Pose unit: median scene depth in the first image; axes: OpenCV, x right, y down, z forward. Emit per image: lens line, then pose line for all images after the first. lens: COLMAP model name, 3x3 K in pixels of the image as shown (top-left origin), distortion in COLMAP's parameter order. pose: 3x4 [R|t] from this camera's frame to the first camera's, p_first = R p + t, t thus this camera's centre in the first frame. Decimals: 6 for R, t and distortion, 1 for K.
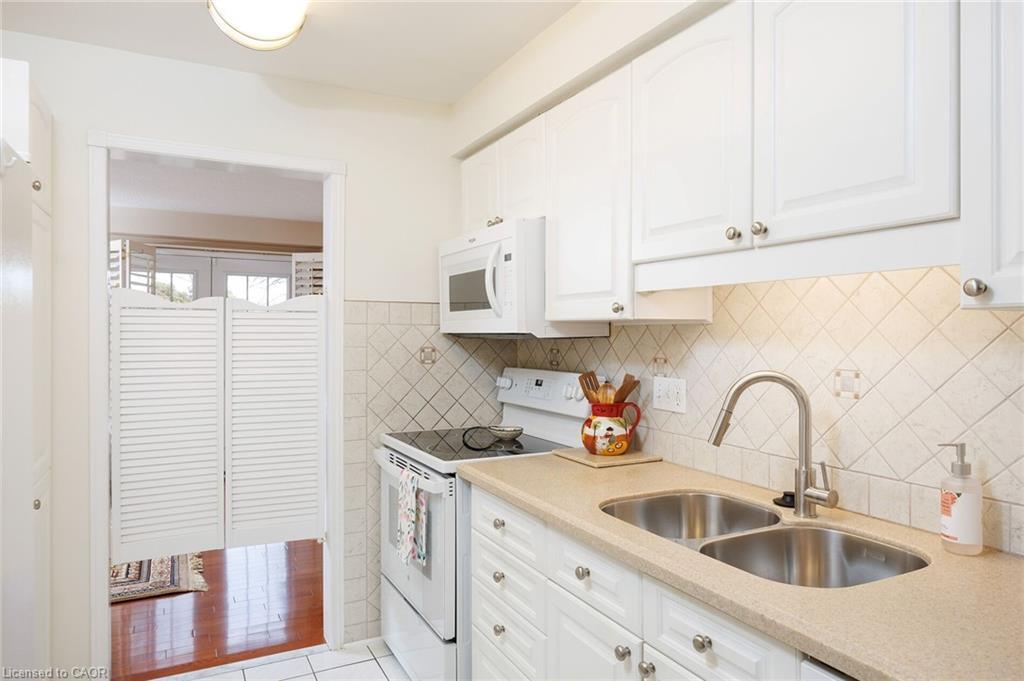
lens RADIAL K [[641.5, 0, 505.6], [0, 641.5, 335.2], [0, 0, 1]] dist [-0.011488, 0.001976]
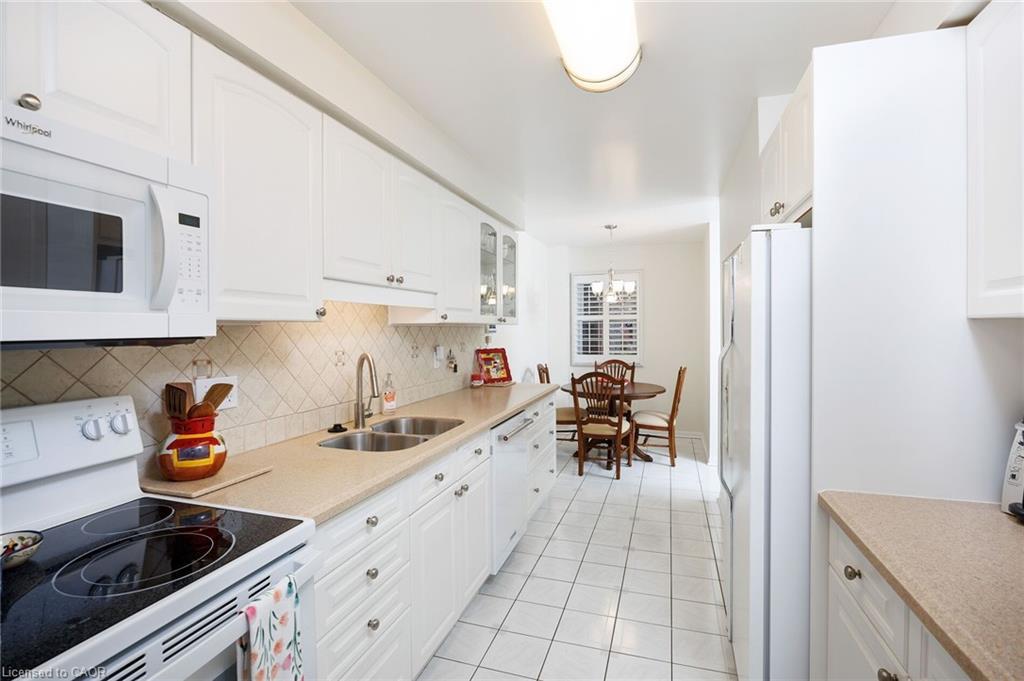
lens RADIAL K [[498.8, 0, 507.5], [0, 498.8, 333.4], [0, 0, 1]] dist [-0.020493, 0.000951]
pose [[-0.699047, 0.003200, 0.715069, -0.600641], [0.017499, 0.999767, 0.012632, -0.005554], [-0.714862, 0.021343, -0.698940, 1.157050]]
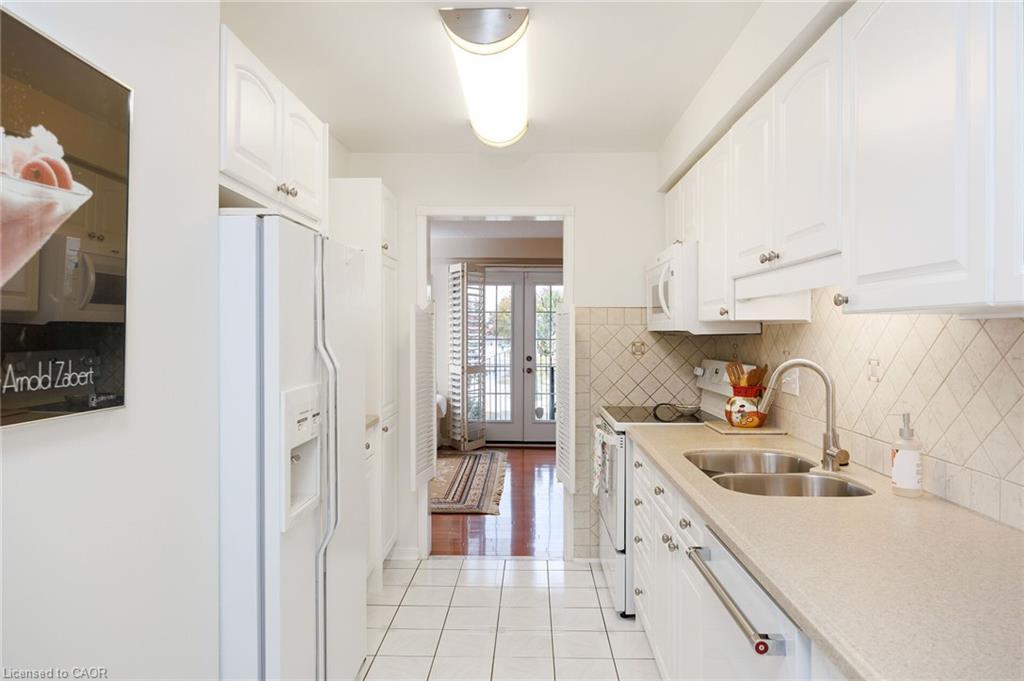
lens RADIAL K [[616.6, 0, 512.7], [0, 616.6, 337.2], [0, 0, 1]] dist [0.000545, 0.000292]
pose [[0.879104, 0.002778, -0.476622, 0.337110], [0.000237, 0.999980, 0.006265, 0.001848], [0.476630, -0.005620, 0.879086, -0.284883]]
